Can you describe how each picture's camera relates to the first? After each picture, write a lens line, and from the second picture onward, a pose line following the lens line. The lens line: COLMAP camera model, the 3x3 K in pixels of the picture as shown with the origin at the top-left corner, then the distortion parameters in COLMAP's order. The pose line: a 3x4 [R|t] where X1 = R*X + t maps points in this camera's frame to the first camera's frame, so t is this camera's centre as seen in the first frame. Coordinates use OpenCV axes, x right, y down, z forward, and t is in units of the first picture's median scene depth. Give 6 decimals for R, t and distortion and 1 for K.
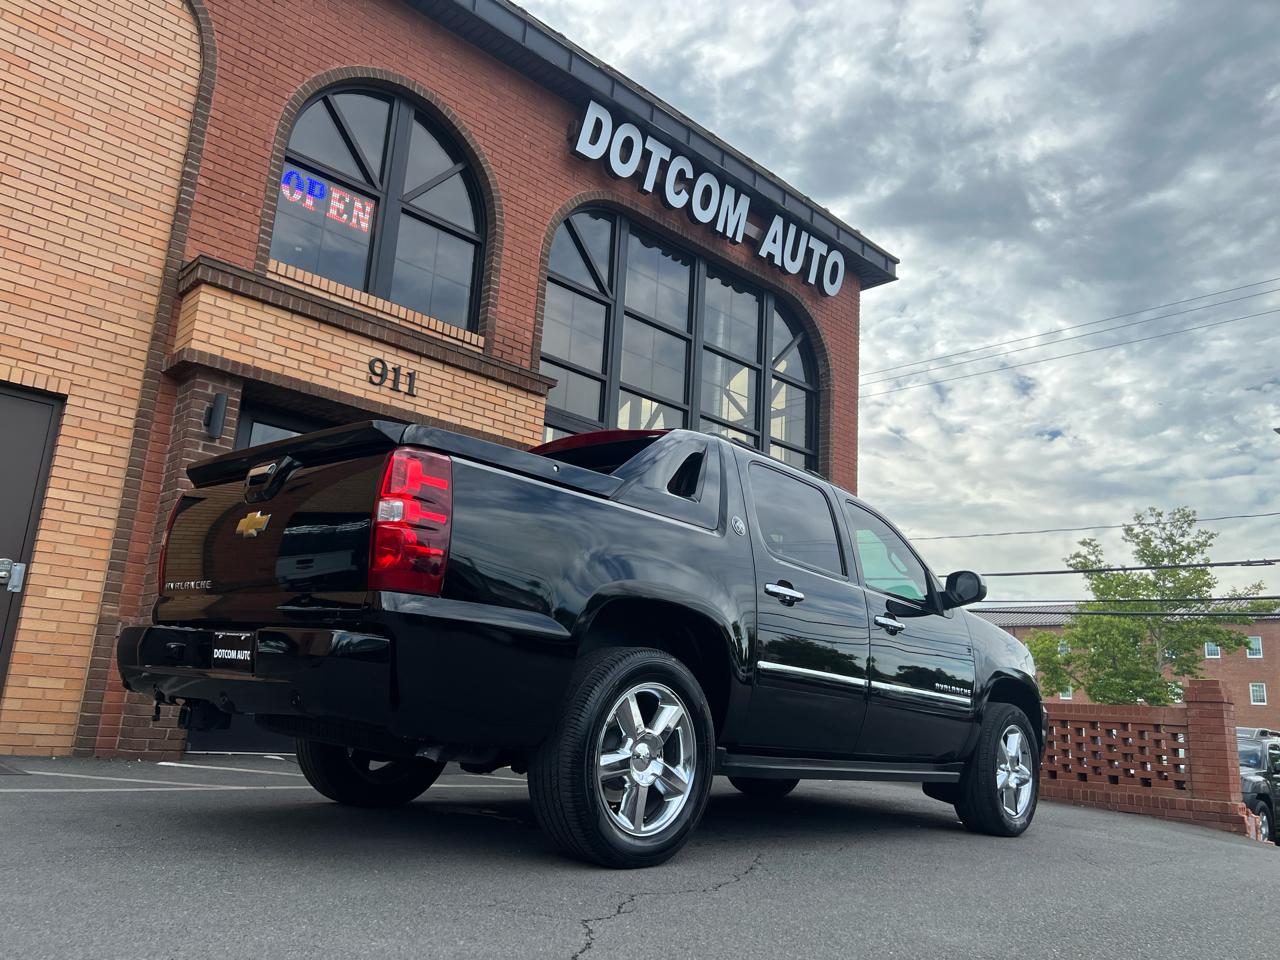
lens RADIAL K [[964.4, 0, 639.9], [0, 964.4, 482.9], [0, 0, 1]] dist [0.053610, -0.065984]
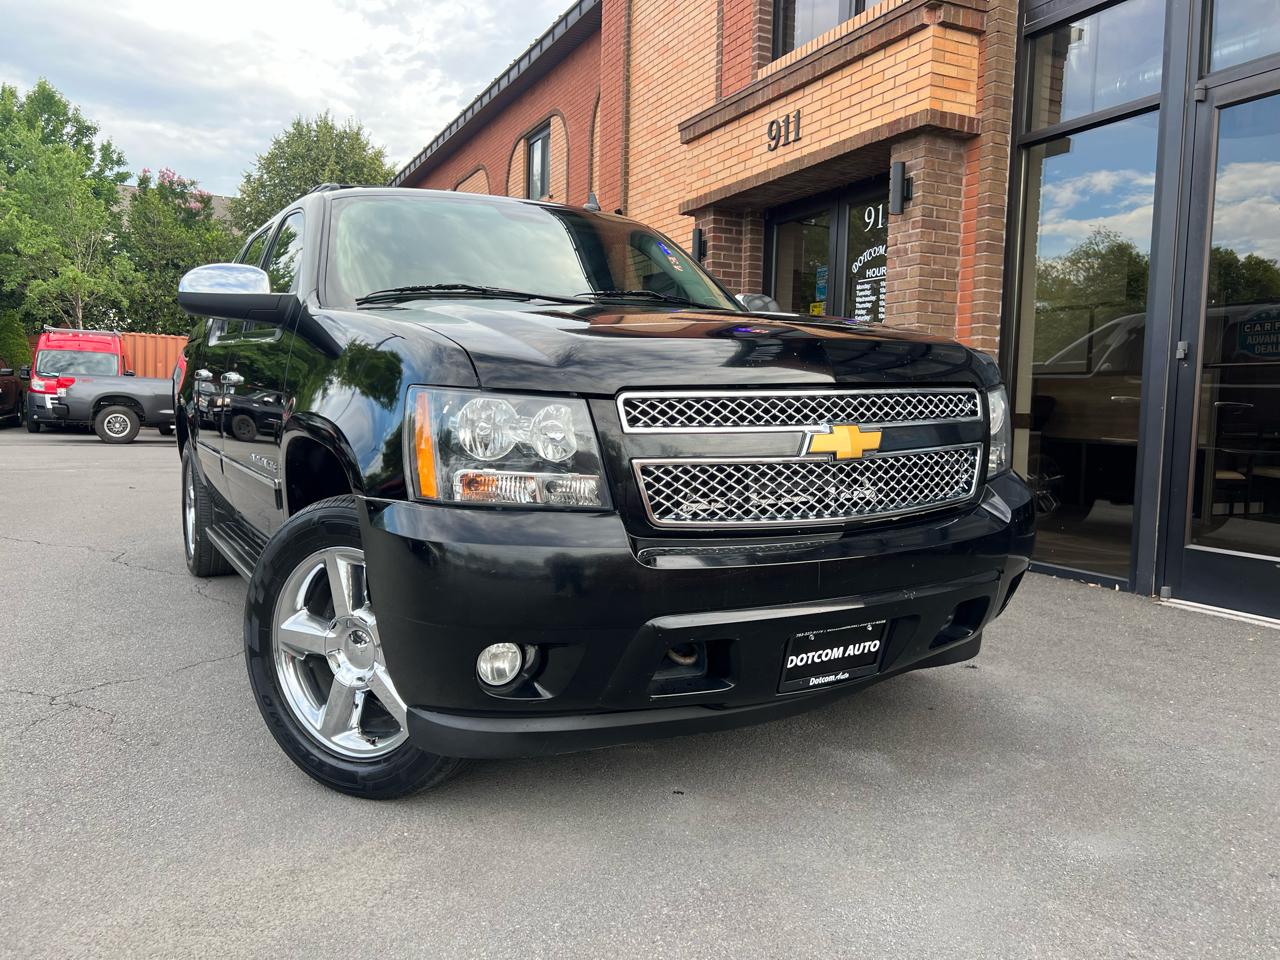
lens RADIAL K [[967.1, 0, 641.5], [0, 967.1, 475.9], [0, 0, 1]] dist [0.048680, -0.060299]
pose [[-0.288432, -0.004238, -0.957491, 0.638716], [0.181817, 0.981554, -0.059114, 0.231712], [0.940080, -0.191138, -0.282341, 1.032886]]
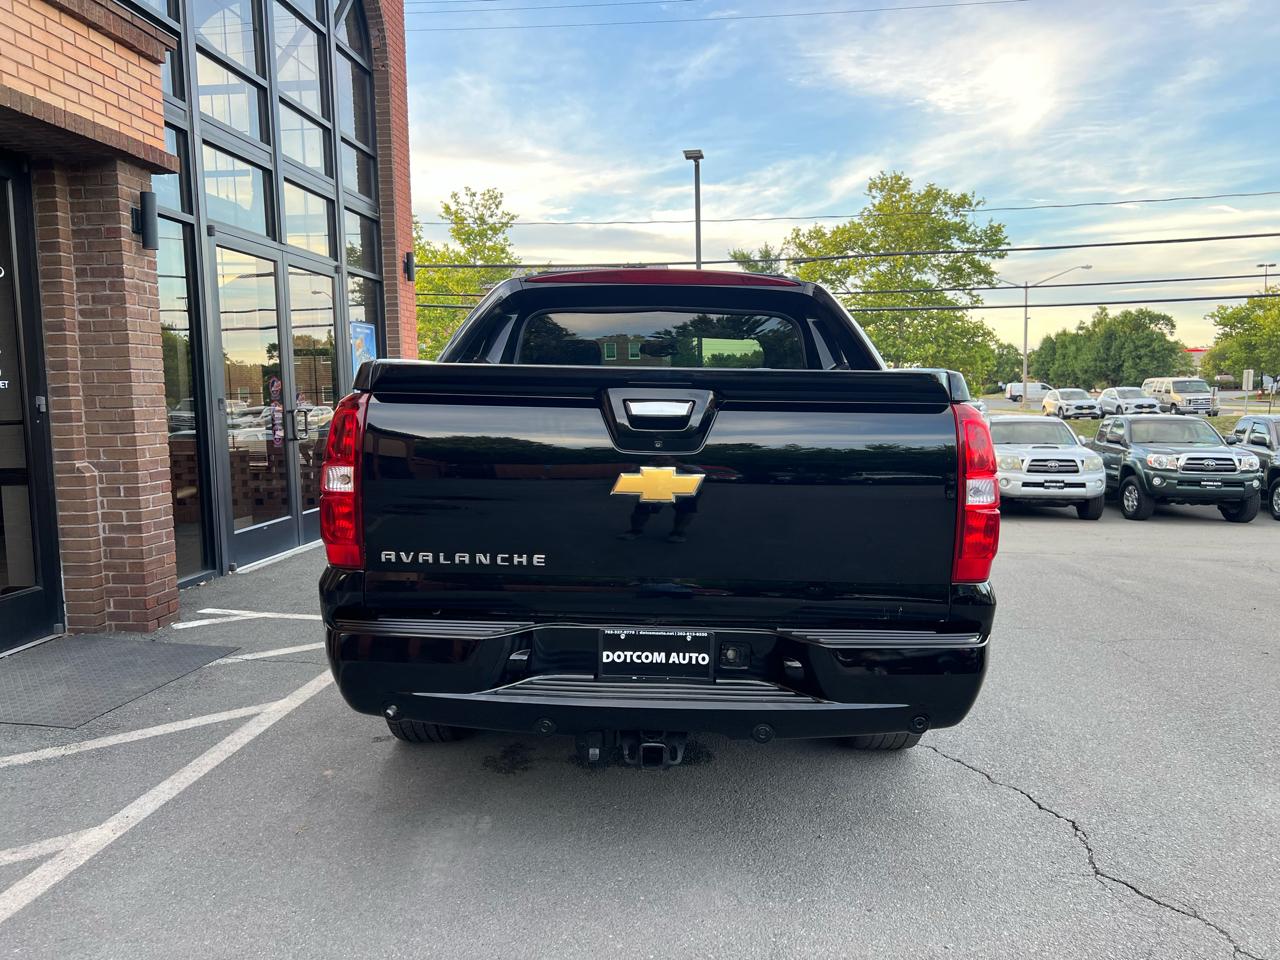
lens RADIAL K [[964.4, 0, 639.9], [0, 964.4, 482.9], [0, 0, 1]] dist [0.053610, -0.065984]
pose [[0.748848, -0.133228, 0.649212, -0.343277], [-0.096770, 0.947107, 0.305981, -0.061676], [-0.655639, -0.291958, 0.696347, 0.296576]]
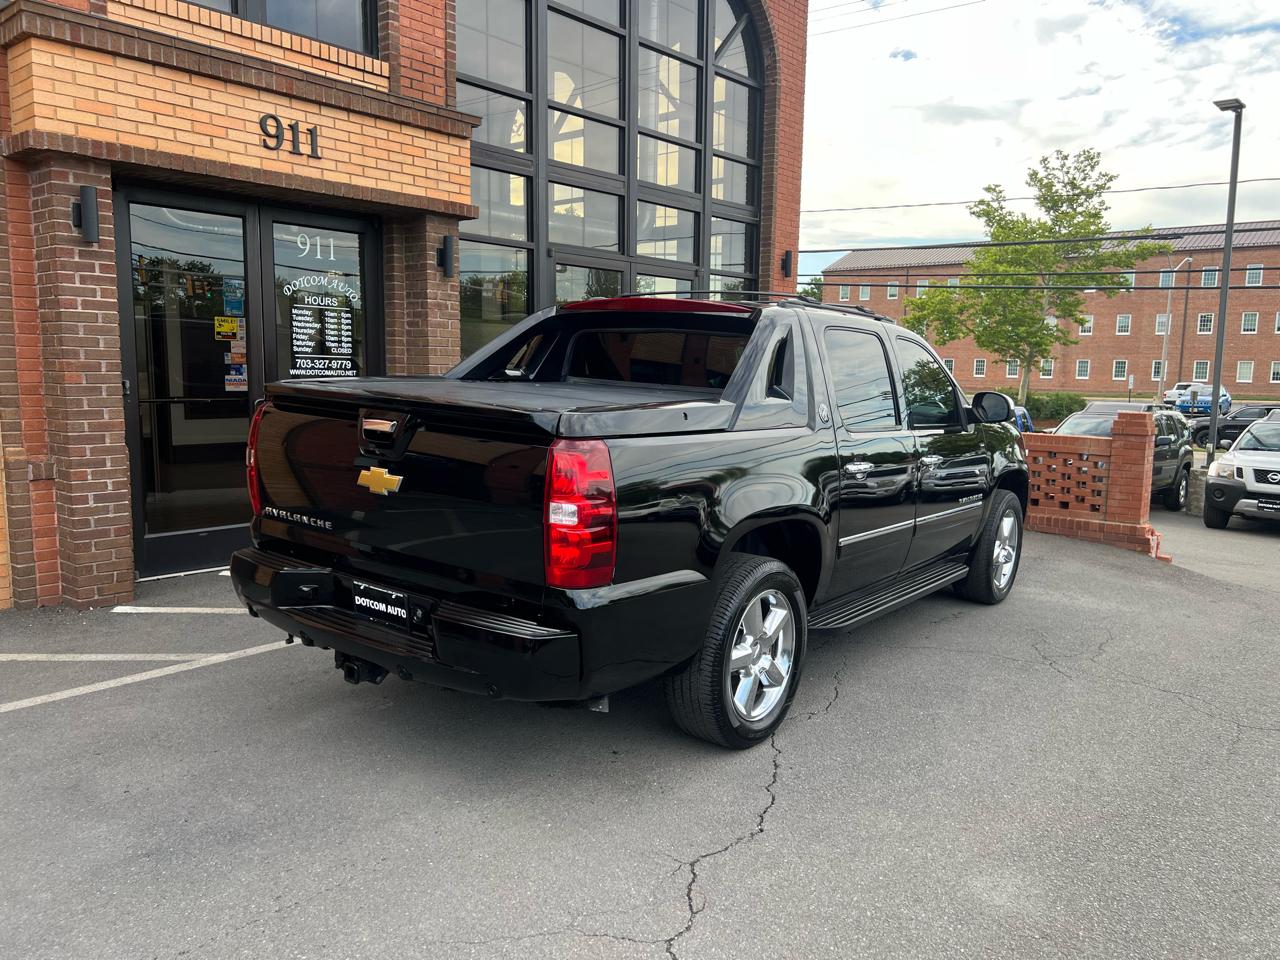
lens RADIAL K [[970.1, 0, 649.2], [0, 970.1, 490.1], [0, 0, 1]] dist [0.027060, -0.028854]
pose [[0.992737, -0.057422, 0.105719, -0.054013], [0.014872, 0.930575, 0.365799, -0.123969], [-0.119384, -0.361570, 0.924670, 0.078819]]
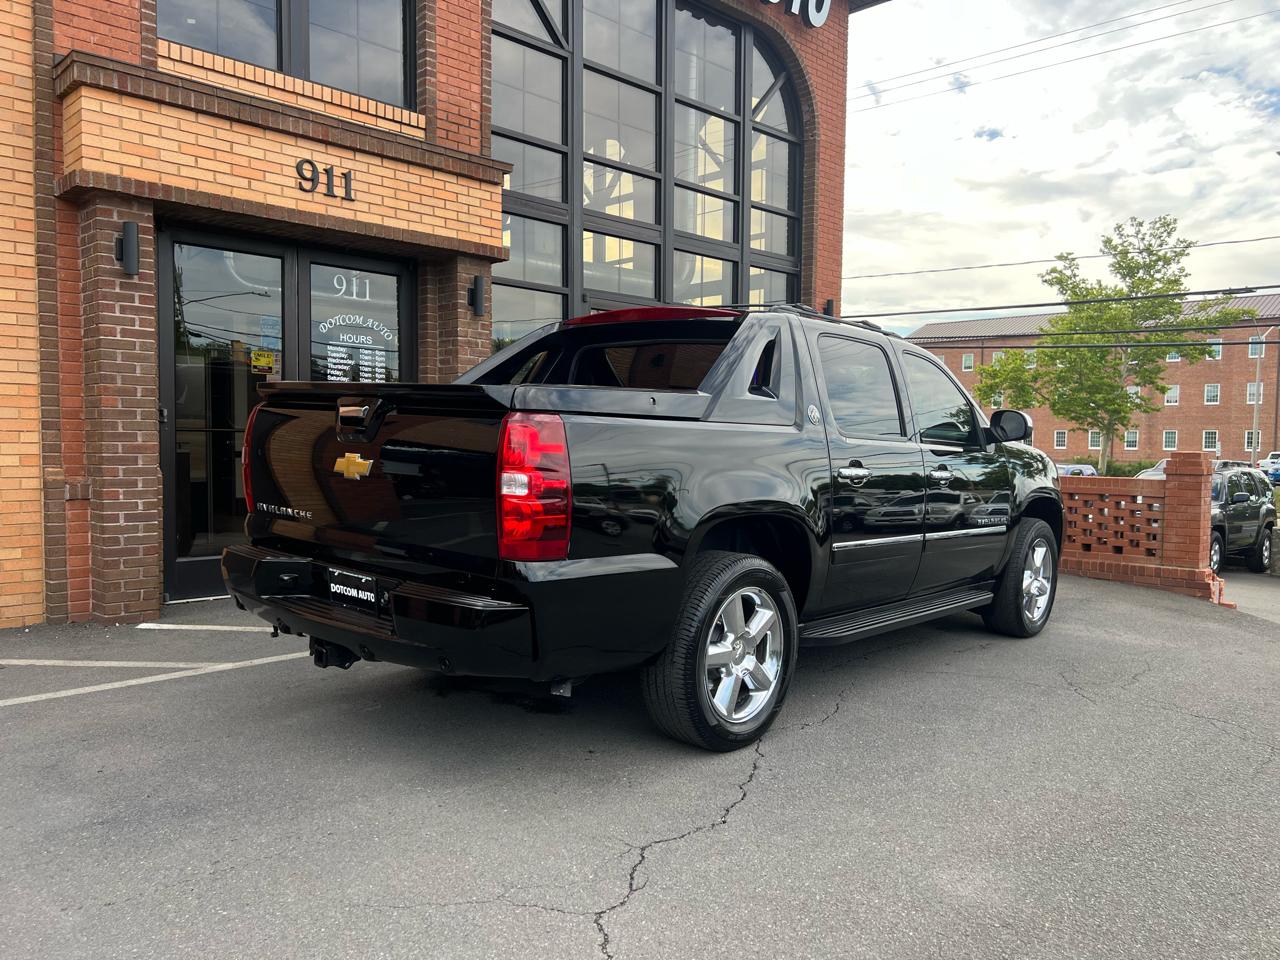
lens RADIAL K [[970.1, 0, 649.2], [0, 970.1, 490.1], [0, 0, 1]] dist [0.027060, -0.028854]
pose [[0.998219, -0.050662, 0.031497, -0.005176], [0.039453, 0.956682, 0.288448, -0.080710], [-0.044746, -0.286692, 0.956977, 0.062861]]
